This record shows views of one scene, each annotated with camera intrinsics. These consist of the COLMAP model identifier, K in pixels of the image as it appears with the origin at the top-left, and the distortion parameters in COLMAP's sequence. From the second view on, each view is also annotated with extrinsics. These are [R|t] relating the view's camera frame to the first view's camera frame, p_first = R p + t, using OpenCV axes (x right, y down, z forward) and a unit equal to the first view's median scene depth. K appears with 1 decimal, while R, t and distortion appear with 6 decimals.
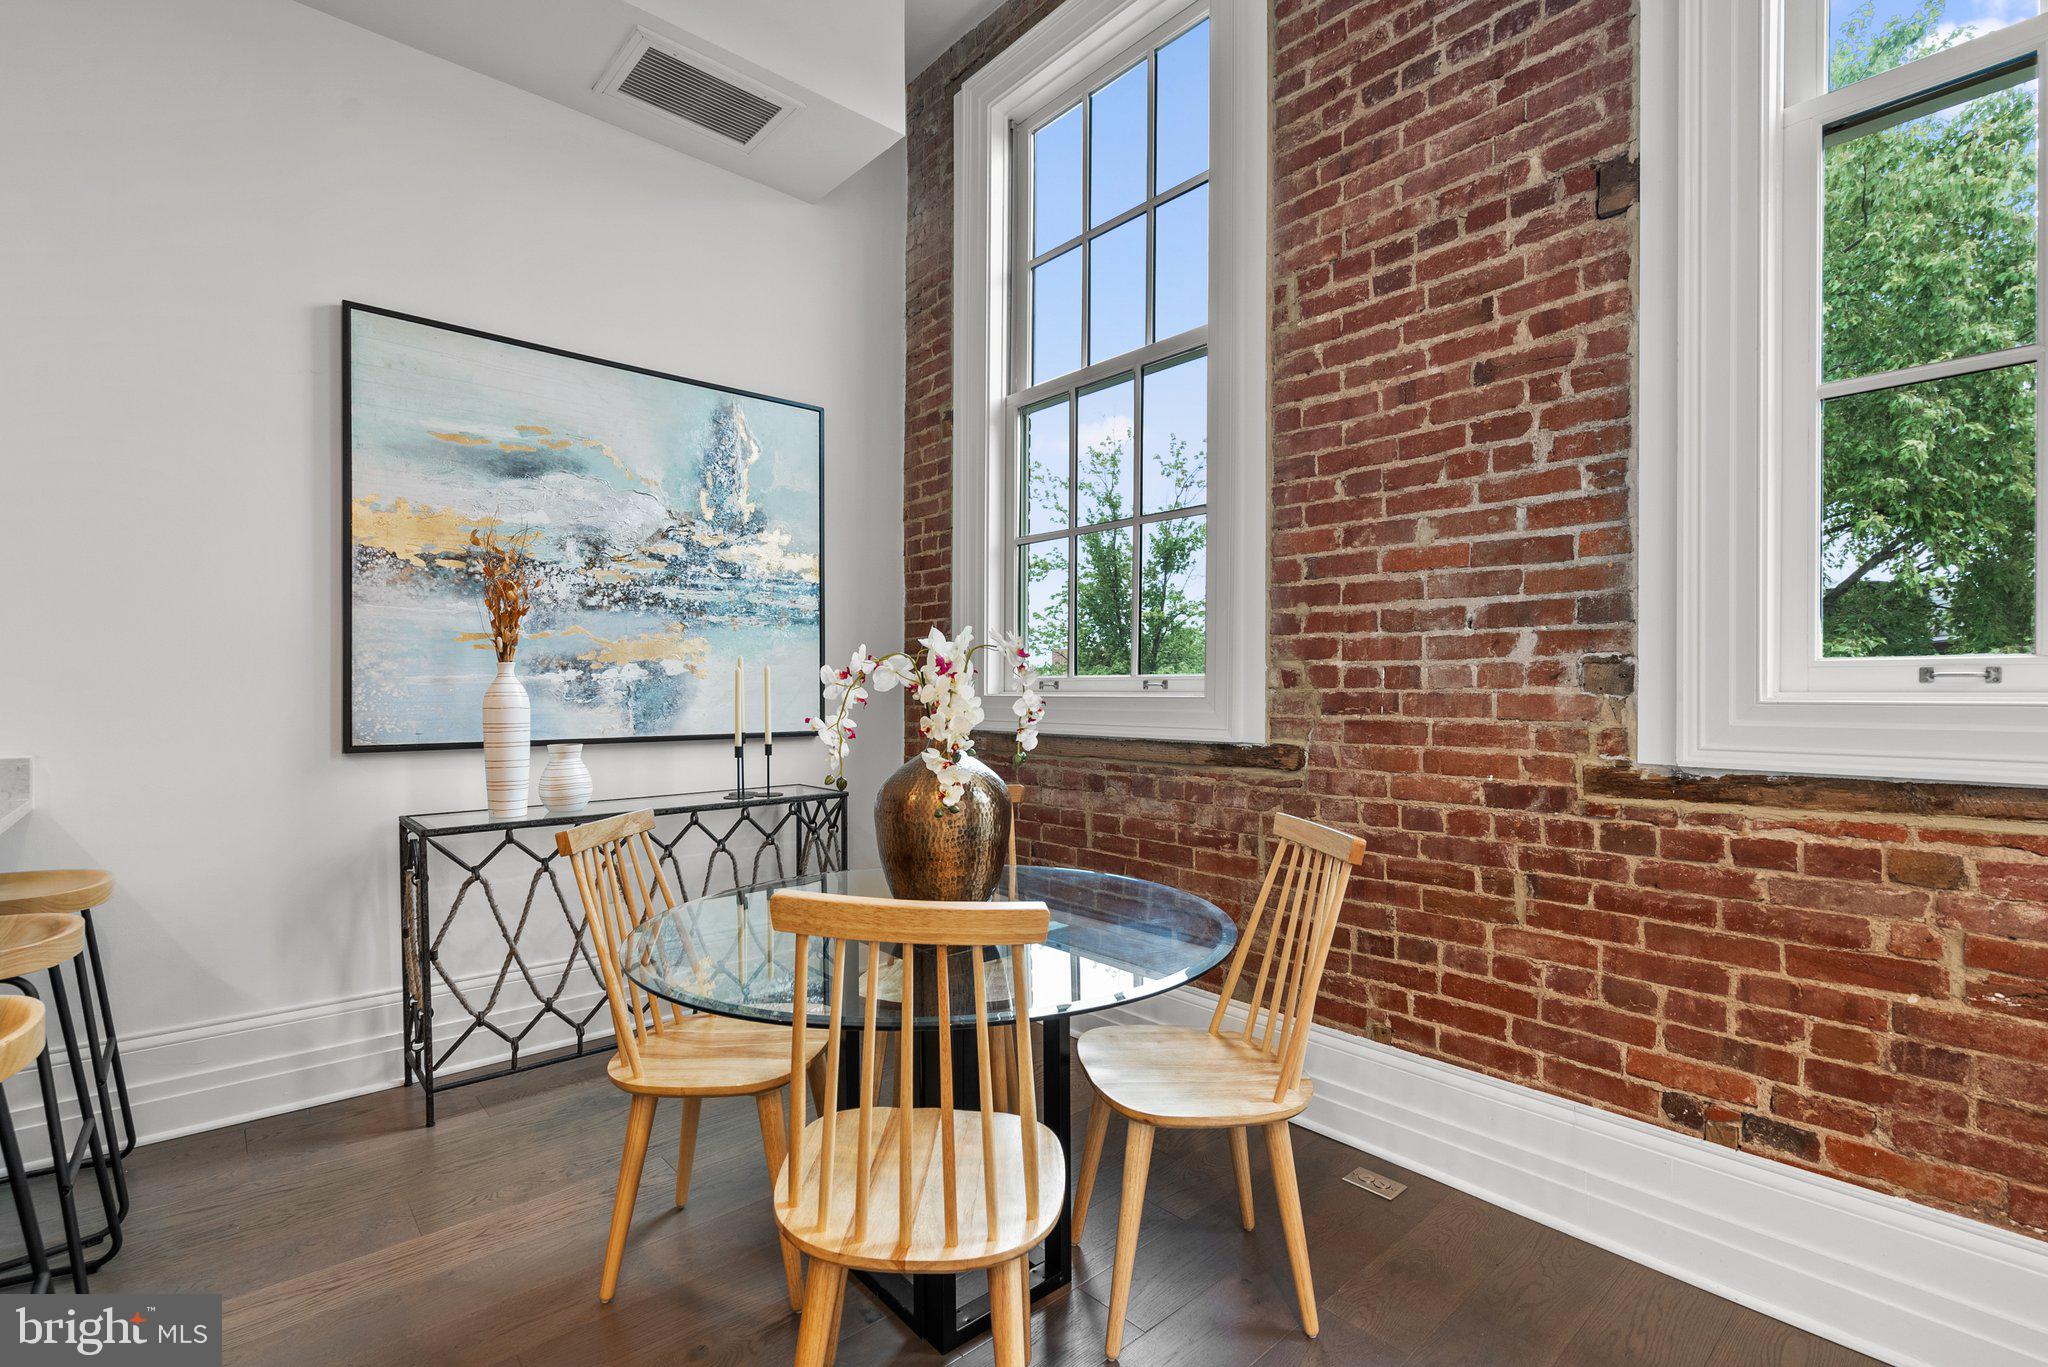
lens RADIAL K [[924.2, 0, 1023.9], [0, 924.2, 697.4], [0, 0, 1]] dist [-0.003936, 0.001571]
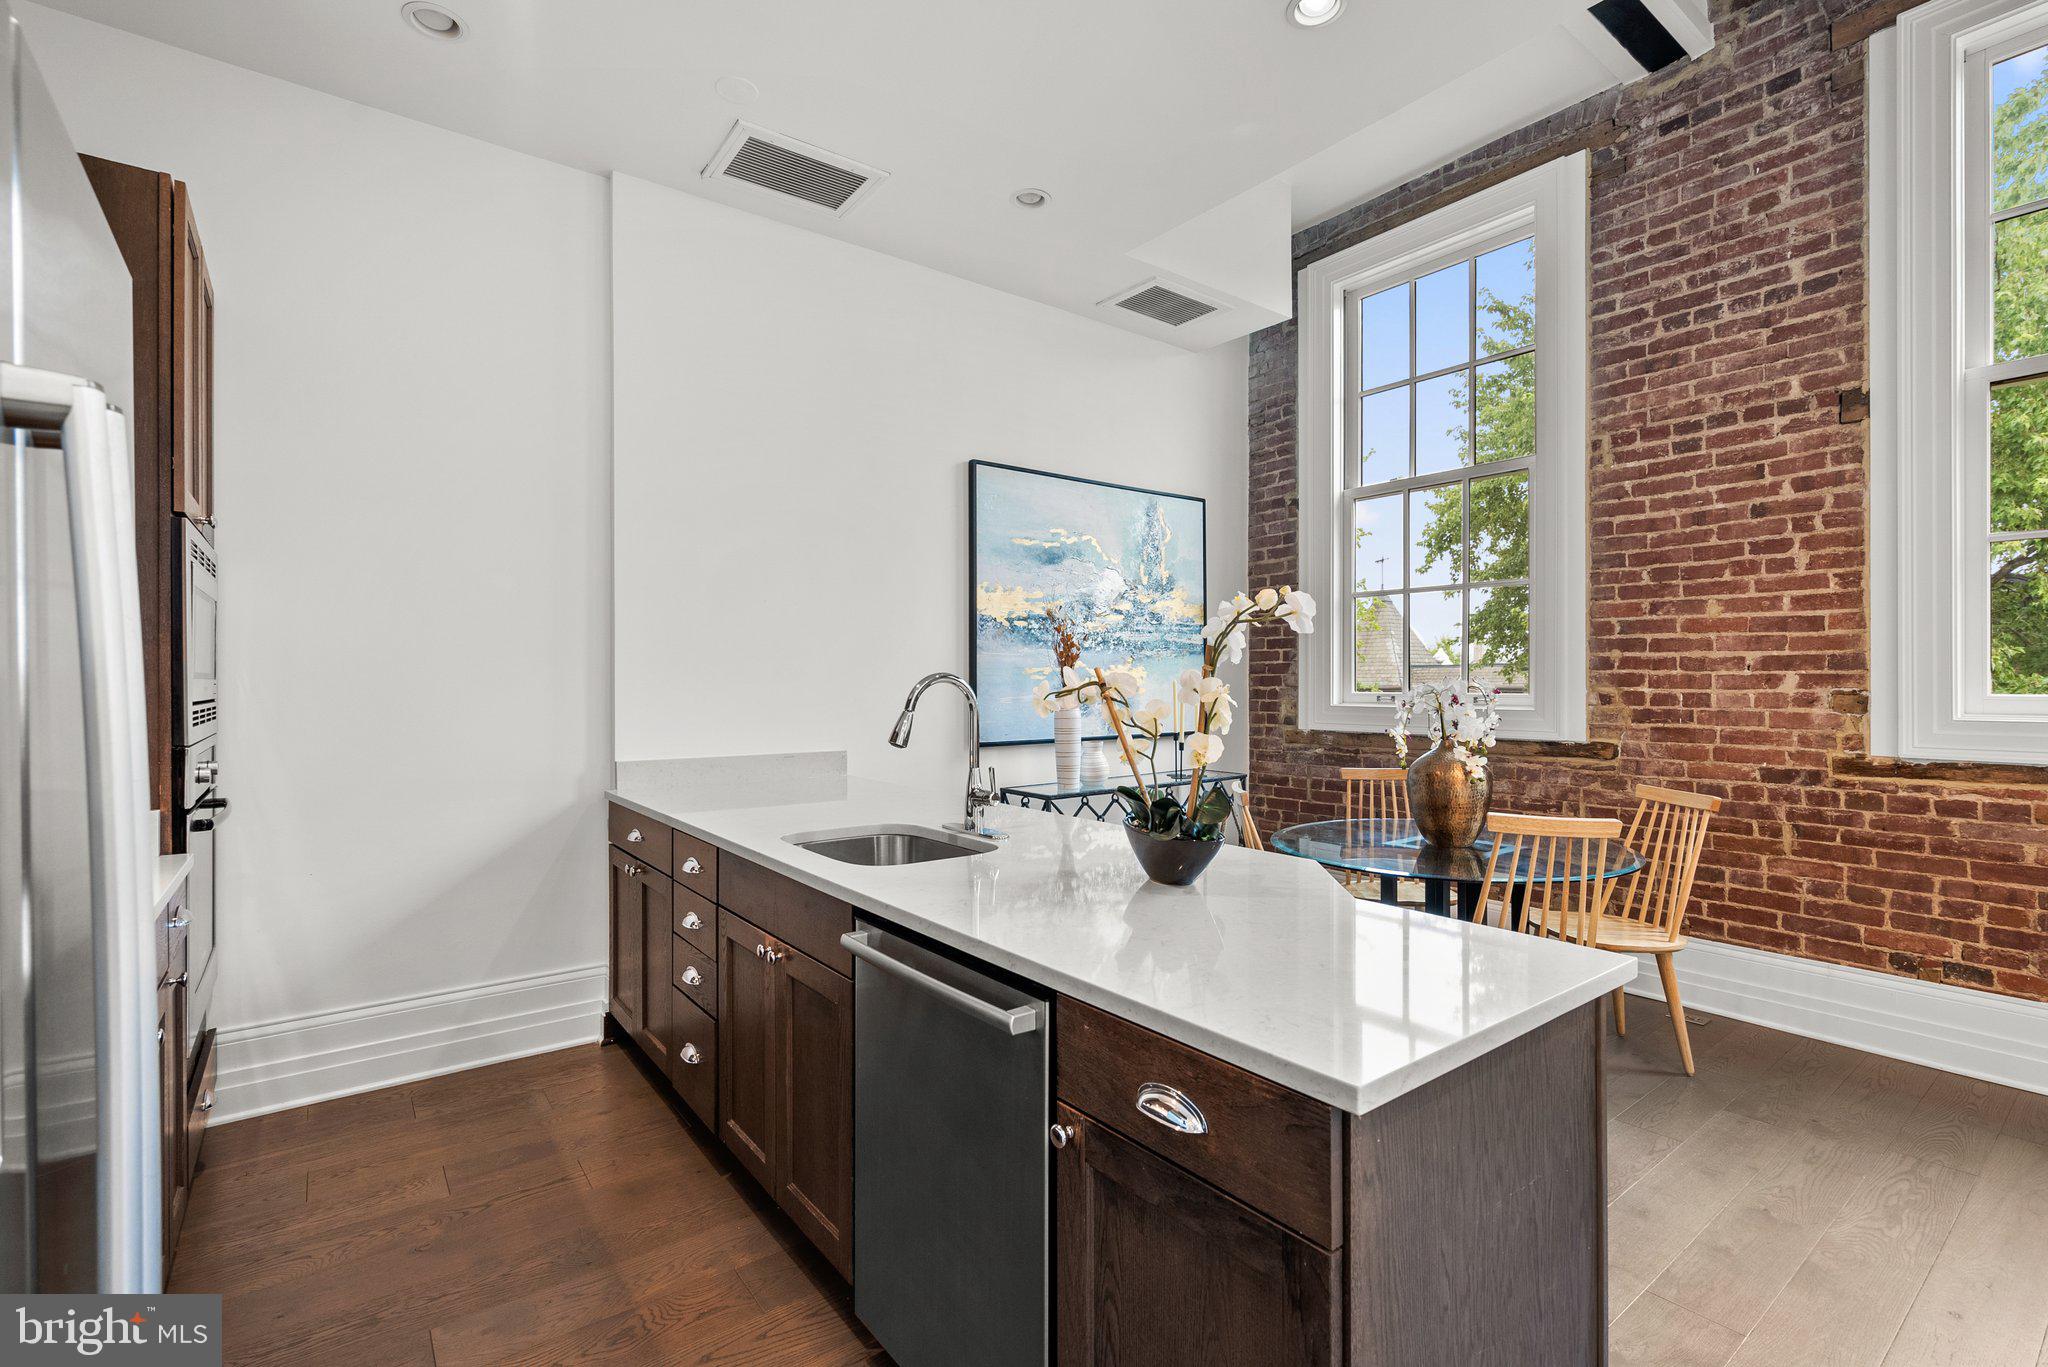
lens RADIAL K [[924.2, 0, 1015.5], [0, 924.2, 683.0], [0, 0, 1]] dist [-0.003936, 0.001571]
pose [[0.997260, -0.003491, -0.073895, -0.616018], [0.003213, 0.999987, -0.003874, -0.047485], [0.073908, 0.003626, 0.997259, -0.634480]]
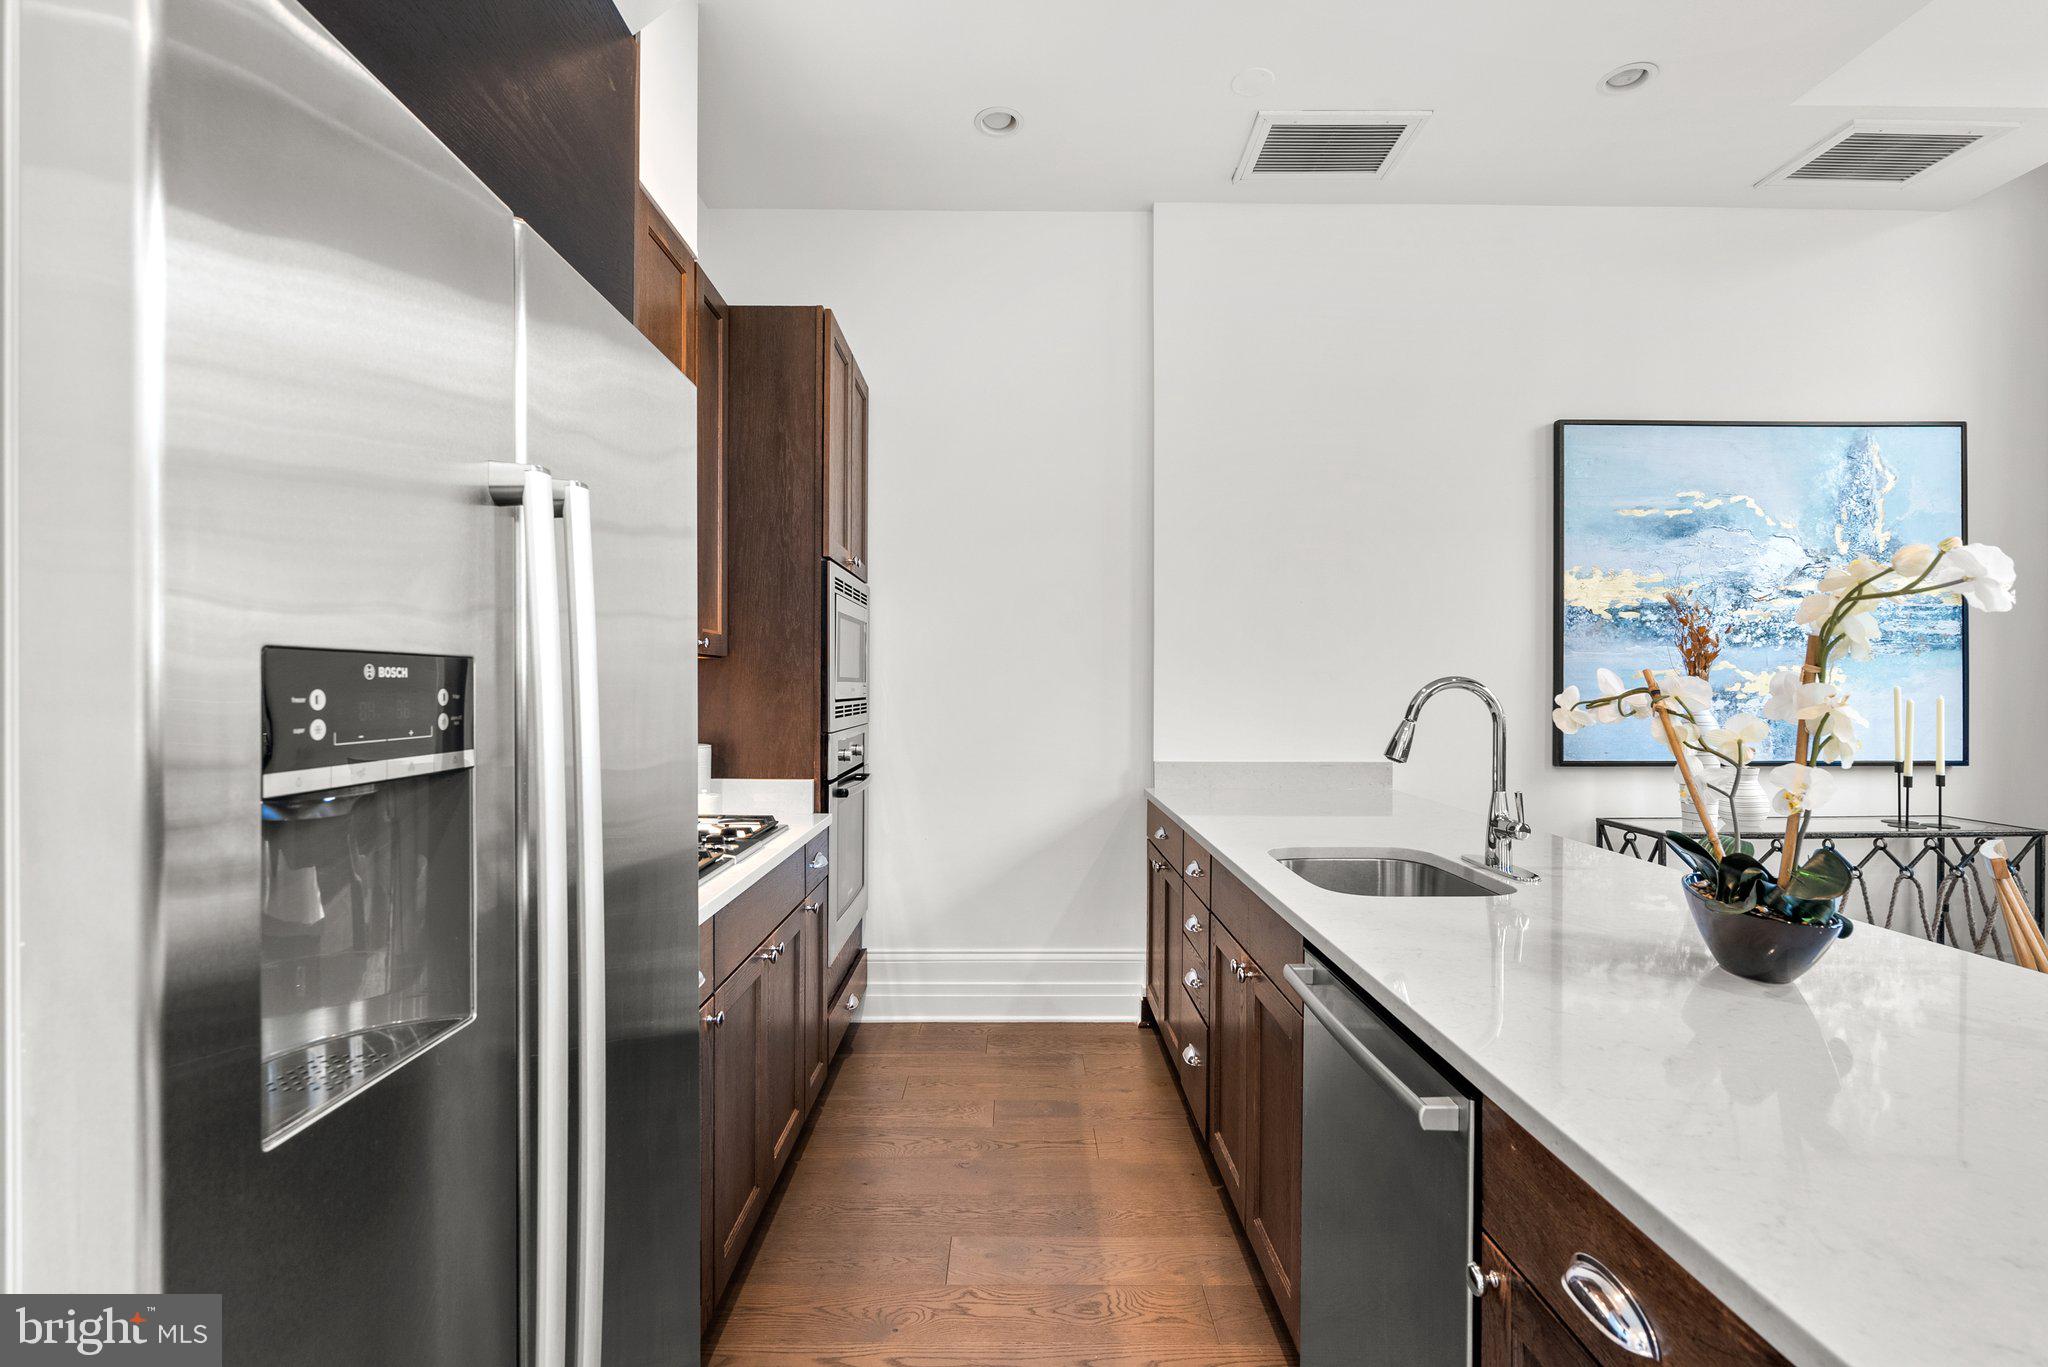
lens RADIAL K [[924.2, 0, 1019.0], [0, 924.2, 687.4], [0, 0, 1]] dist [-0.003936, 0.001571]
pose [[0.759755, 0.001434, -0.650208, -0.524054], [-0.004997, 0.999981, -0.003633, -0.047687], [0.650191, 0.006009, 0.759747, -0.547902]]
